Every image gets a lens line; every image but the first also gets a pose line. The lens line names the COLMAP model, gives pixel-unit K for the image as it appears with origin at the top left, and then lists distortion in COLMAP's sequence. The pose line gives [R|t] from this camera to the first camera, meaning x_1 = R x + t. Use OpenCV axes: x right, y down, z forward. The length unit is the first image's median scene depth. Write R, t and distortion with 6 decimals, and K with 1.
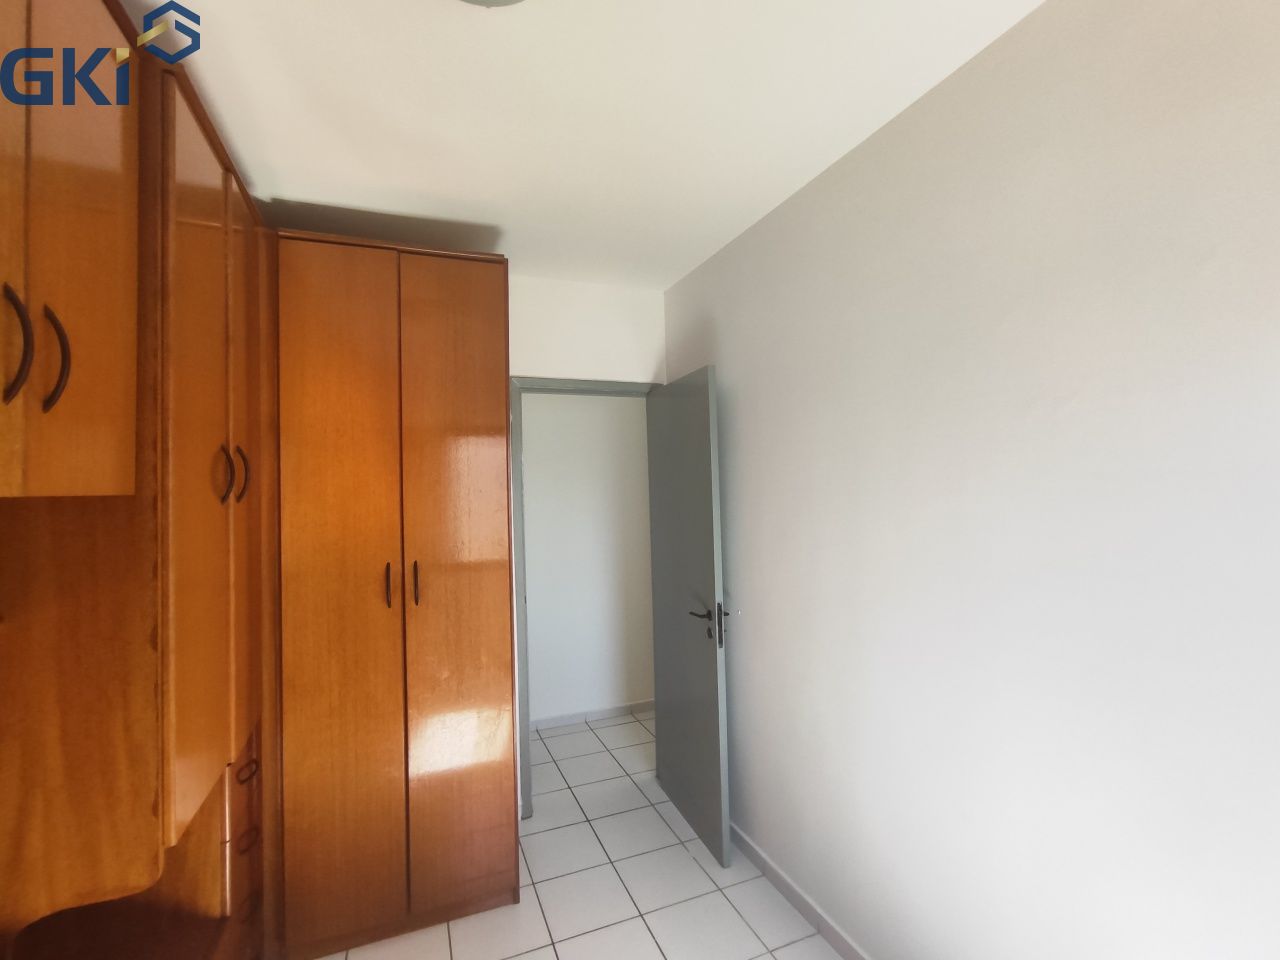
lens RADIAL K [[589.6, 0, 636.9], [0, 589.6, 474.1], [0, 0, 1]] dist [0.002893, 0.003498]
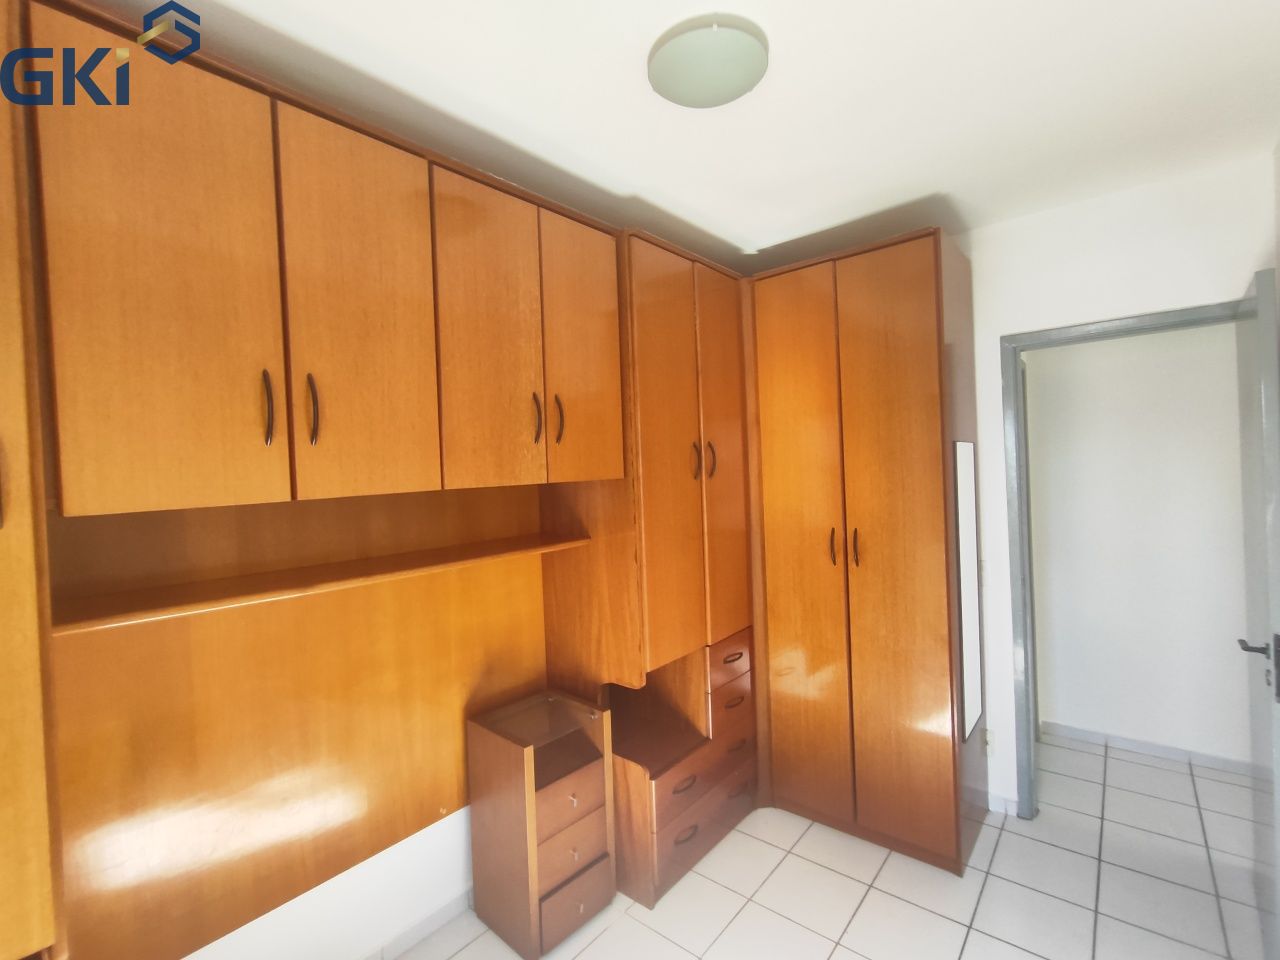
lens RADIAL K [[589.6, 0, 635.3], [0, 589.6, 472.2], [0, 0, 1]] dist [0.002893, 0.003498]
pose [[0.474668, 0.005795, -0.880146, 0.598735], [0.053781, 0.997919, 0.035575, -0.036155], [0.878520, -0.064221, 0.473368, 0.120144]]
